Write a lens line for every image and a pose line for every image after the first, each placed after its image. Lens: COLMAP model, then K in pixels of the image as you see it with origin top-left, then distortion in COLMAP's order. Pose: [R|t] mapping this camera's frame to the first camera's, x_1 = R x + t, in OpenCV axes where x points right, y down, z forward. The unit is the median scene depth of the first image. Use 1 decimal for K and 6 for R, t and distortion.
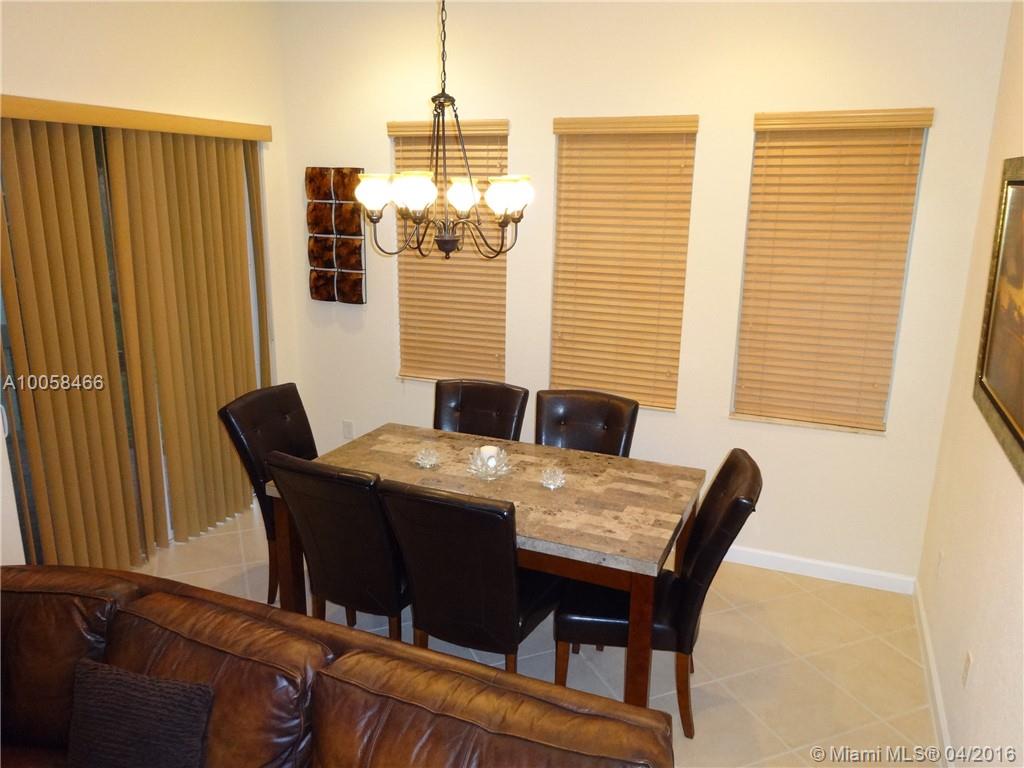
lens RADIAL K [[752.2, 0, 510.6], [0, 752.2, 381.3], [0, 0, 1]] dist [0.006180, 0.001866]
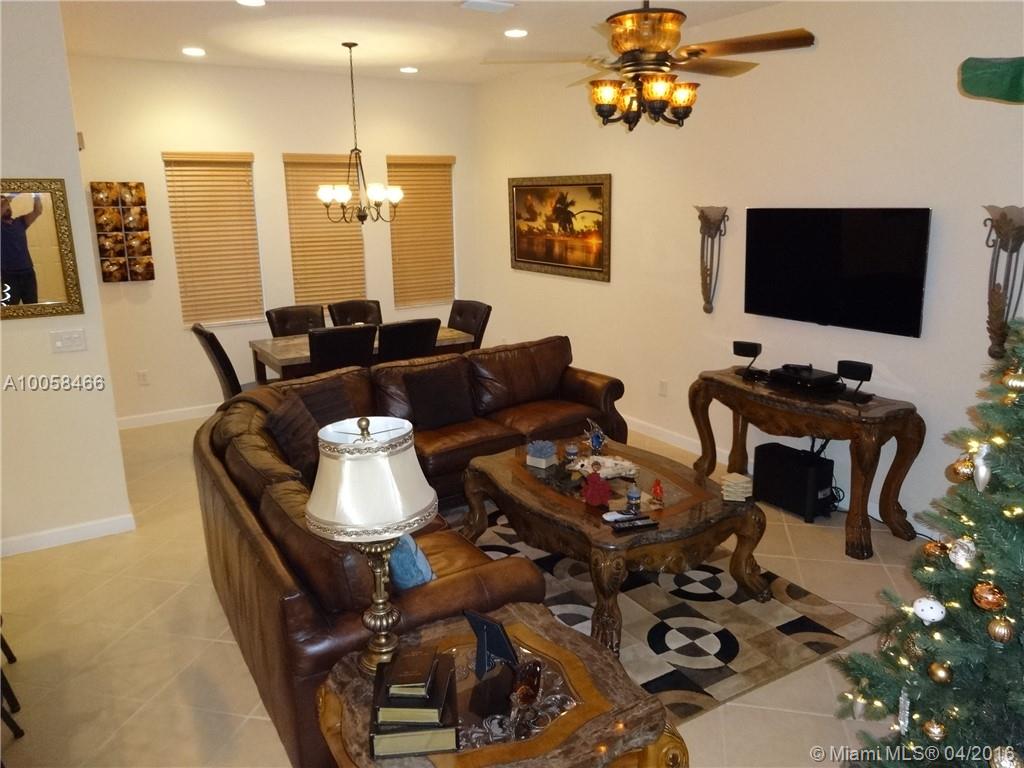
lens RADIAL K [[752.2, 0, 512.3], [0, 752.2, 384.7], [0, 0, 1]] dist [0.006180, 0.001866]
pose [[0.570865, -0.217942, 0.791590, -1.116090], [0.227987, 0.968288, 0.102175, 0.109344], [-0.788755, 0.122144, 0.602450, -0.393411]]
